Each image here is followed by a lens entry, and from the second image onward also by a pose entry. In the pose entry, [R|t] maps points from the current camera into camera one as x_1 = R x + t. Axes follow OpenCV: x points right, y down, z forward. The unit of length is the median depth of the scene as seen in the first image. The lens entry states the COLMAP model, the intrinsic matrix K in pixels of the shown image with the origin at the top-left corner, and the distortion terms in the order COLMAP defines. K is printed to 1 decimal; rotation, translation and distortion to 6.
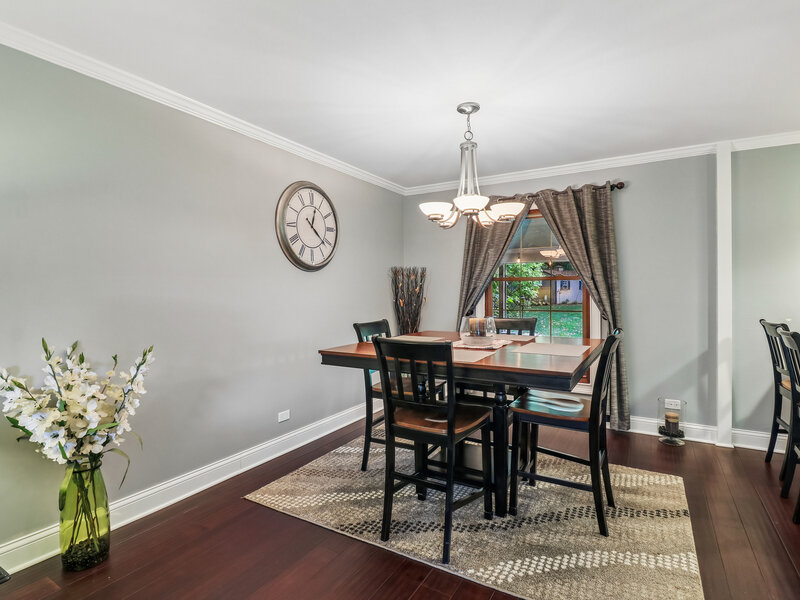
lens RADIAL K [[420.6, 0, 399.6], [0, 420.6, 290.3], [0, 0, 1]] dist [0.001724, -0.014162]
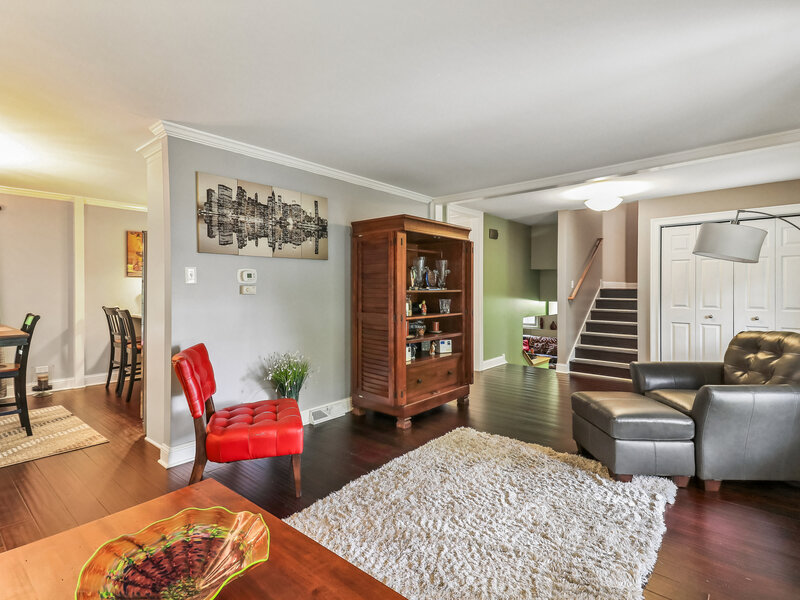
lens RADIAL K [[412.8, 0, 402.5], [0, 412.8, 290.2], [0, 0, 1]] dist [0.052034, -0.023124]
pose [[0.171153, -0.002156, 0.985242, -0.620409], [0.010059, 0.999949, 0.000441, 0.016865], [-0.985193, 0.009835, 0.171166, -0.505255]]
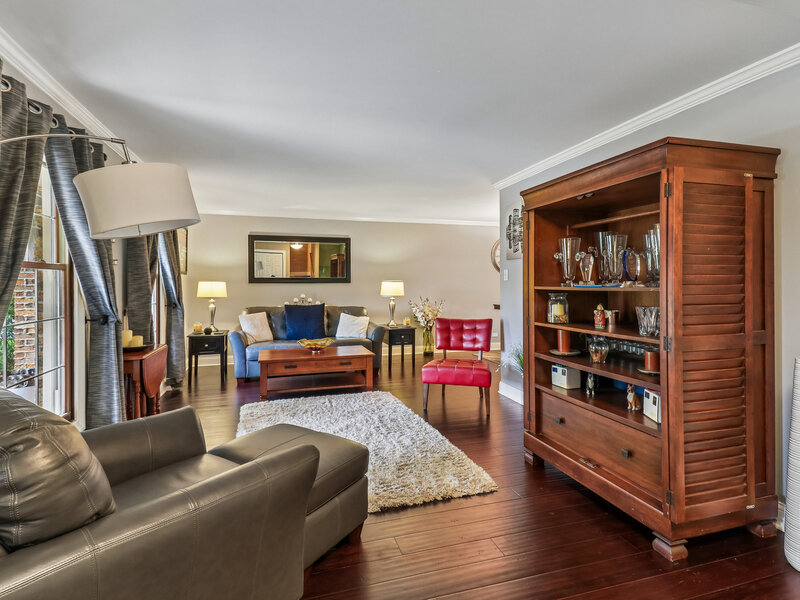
lens RADIAL K [[420.6, 0, 399.6], [0, 420.6, 290.3], [0, 0, 1]] dist [0.001724, -0.014162]
pose [[0.728568, 0.008603, -0.684919, 1.038174], [-0.002455, 0.999948, 0.009948, 0.017635], [0.684969, -0.005566, 0.728551, -1.220626]]
